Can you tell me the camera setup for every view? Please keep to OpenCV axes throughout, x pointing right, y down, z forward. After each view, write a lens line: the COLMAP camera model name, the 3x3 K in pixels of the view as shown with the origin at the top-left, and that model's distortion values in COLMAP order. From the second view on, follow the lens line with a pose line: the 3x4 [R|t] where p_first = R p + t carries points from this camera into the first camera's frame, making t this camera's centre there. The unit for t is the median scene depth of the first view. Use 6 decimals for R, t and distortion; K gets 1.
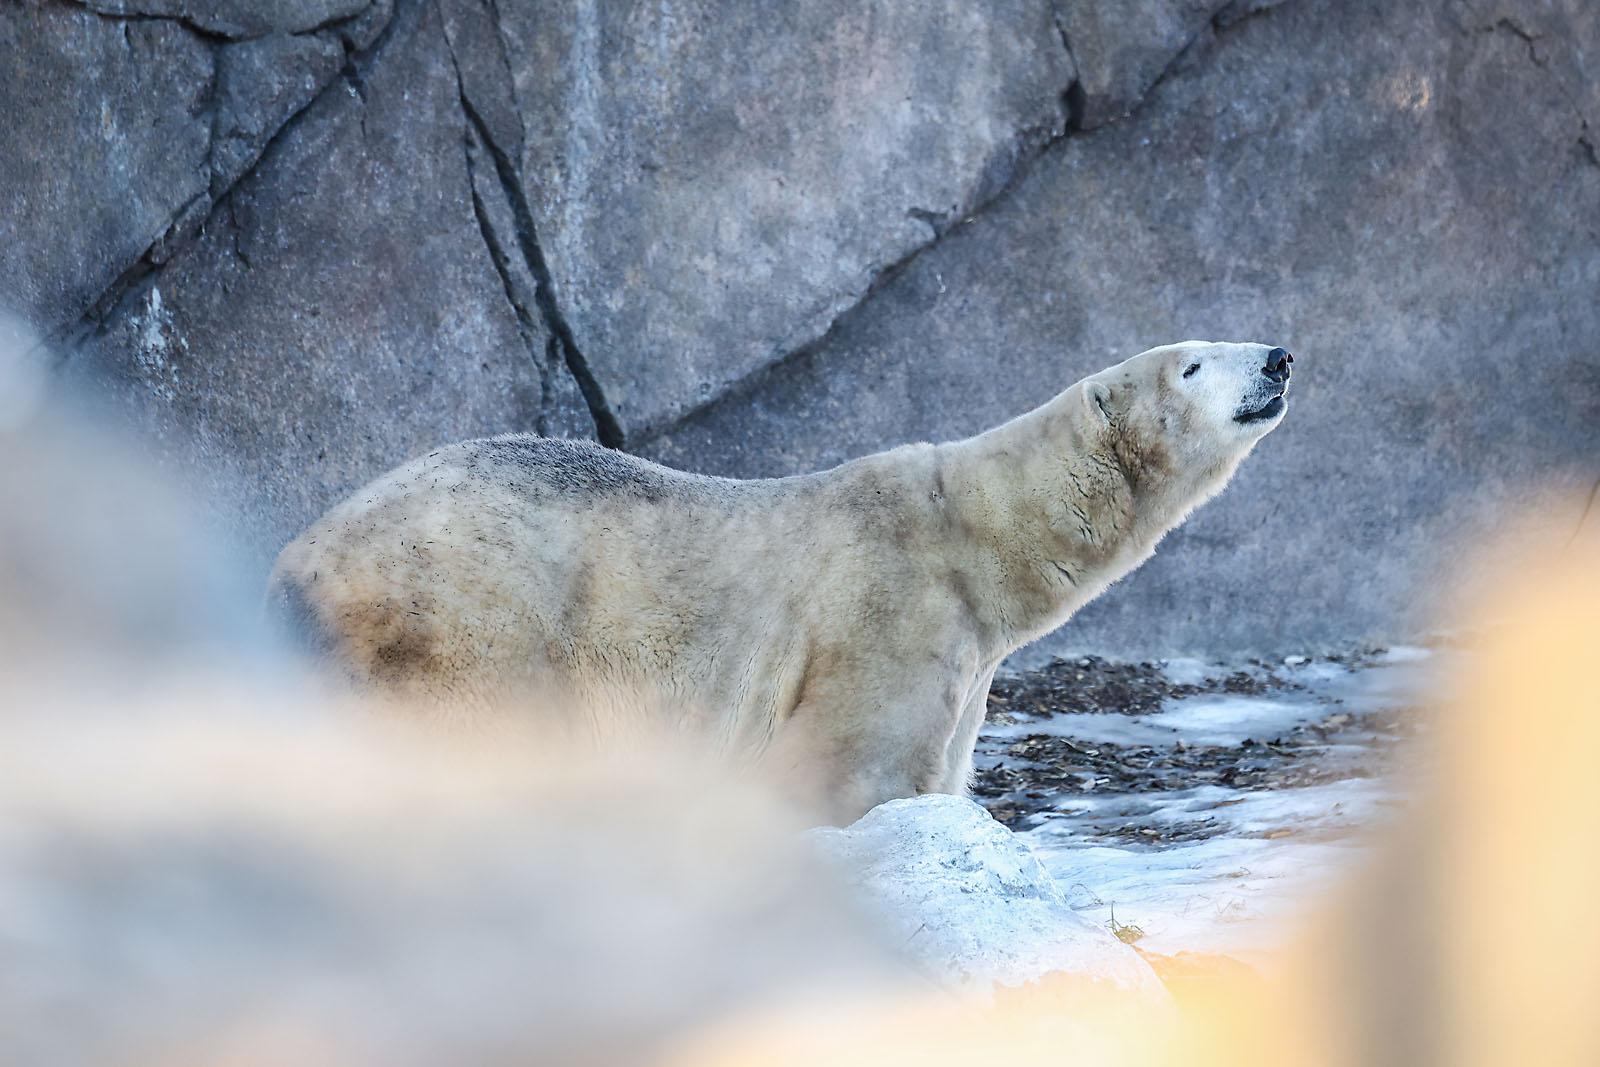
lens RADIAL K [[6171.1, 0, 800.0], [0, 6171.1, 533.5], [0, 0, 1]] dist [0.184006, 3.553472]
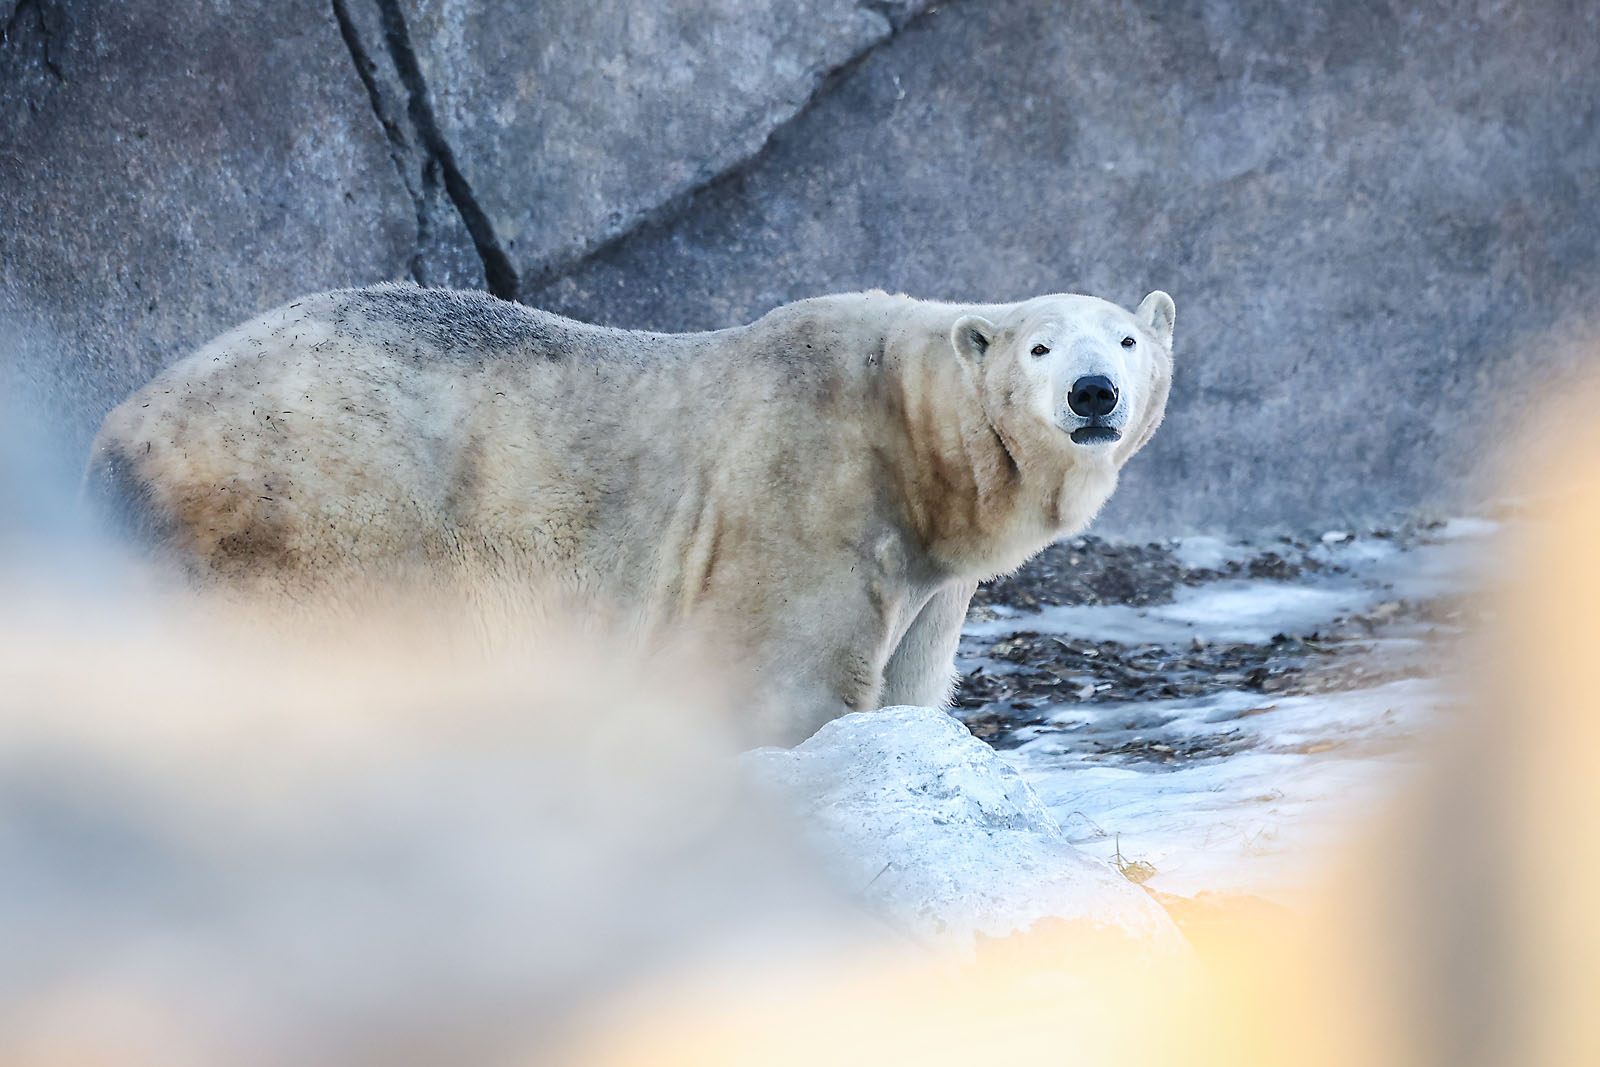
lens RADIAL K [[6059.4, 0, 800.0], [0, 6059.4, 533.5], [0, 0, 1]] dist [-0.113812, 1.744762]
pose [[0.999759, -0.014381, 0.016572, -0.004698], [0.014064, 0.999719, 0.019088, 0.003476], [-0.016842, -0.018850, 0.999680, 0.189251]]
